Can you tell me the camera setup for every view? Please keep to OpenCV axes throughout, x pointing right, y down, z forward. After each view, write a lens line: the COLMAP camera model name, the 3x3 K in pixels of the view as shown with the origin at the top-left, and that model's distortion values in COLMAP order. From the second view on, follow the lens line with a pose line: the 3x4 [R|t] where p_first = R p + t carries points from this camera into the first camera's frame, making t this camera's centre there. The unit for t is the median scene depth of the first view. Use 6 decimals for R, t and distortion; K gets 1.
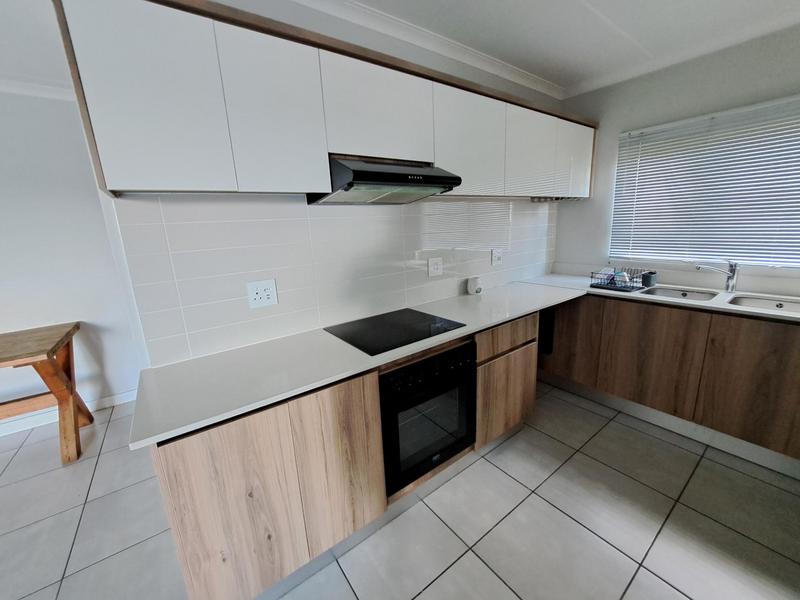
lens RADIAL K [[318.8, 0, 402.0], [0, 318.8, 297.0], [0, 0, 1]] dist [-0.011414, -0.000085]
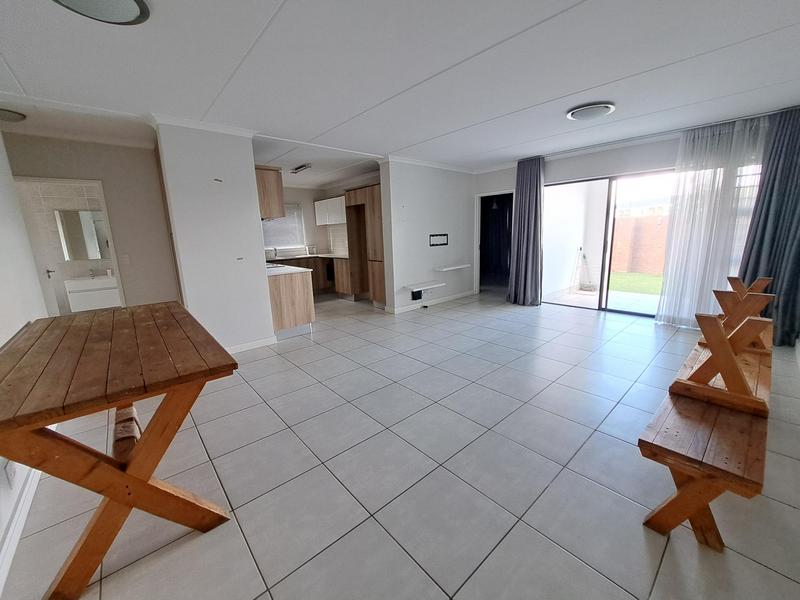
lens RADIAL K [[317.2, 0, 400.0], [0, 317.2, 300.0], [0, 0, 1]] dist [-0.018128, -0.000182]
pose [[-0.083675, -0.156552, 0.984119, -2.517642], [0.255839, 0.951104, 0.173053, 0.173385], [-0.963091, 0.266256, -0.039532, -0.011606]]
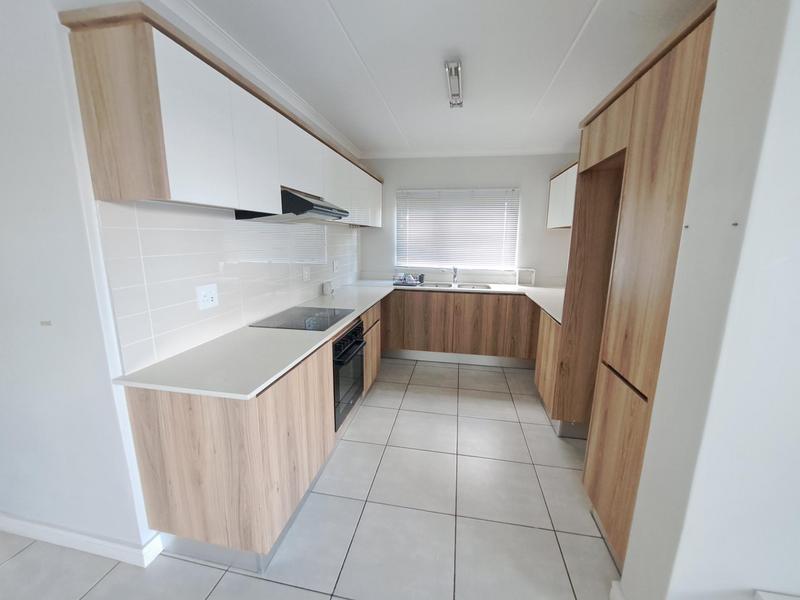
lens RADIAL K [[318.8, 0, 402.0], [0, 318.8, 297.0], [0, 0, 1]] dist [-0.011414, -0.000085]
pose [[0.728439, -0.070206, 0.681504, -0.531141], [0.107229, 0.994159, -0.012199, 0.058489], [-0.676667, 0.081963, 0.731713, -0.195359]]
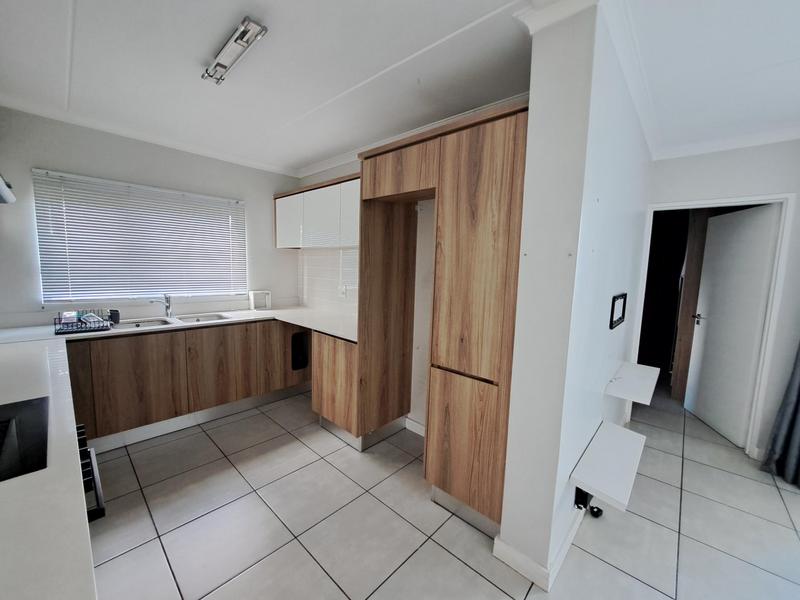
lens RADIAL K [[317.2, 0, 400.0], [0, 317.2, 300.0], [0, 0, 1]] dist [-0.018128, -0.000182]
pose [[-0.191406, -0.064602, 0.979383, -0.509299], [0.193977, 0.975661, 0.102267, -0.034482], [-0.962152, 0.209552, -0.174216, 0.259570]]
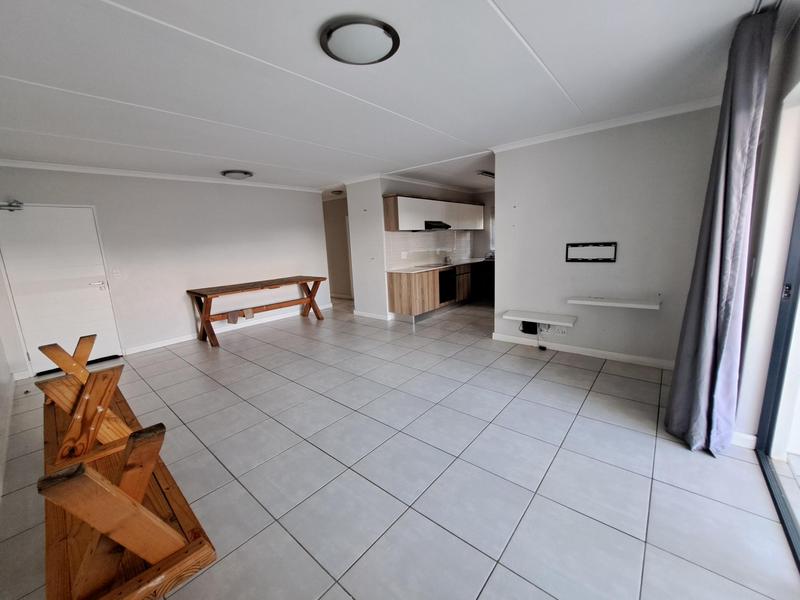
lens RADIAL K [[317.2, 0, 400.0], [0, 317.2, 300.0], [0, 0, 1]] dist [-0.018128, -0.000182]
pose [[0.973673, -0.036134, 0.225067, -1.033924], [0.047237, 0.997908, -0.044142, 0.526258], [-0.223001, 0.053612, 0.973343, -2.024254]]
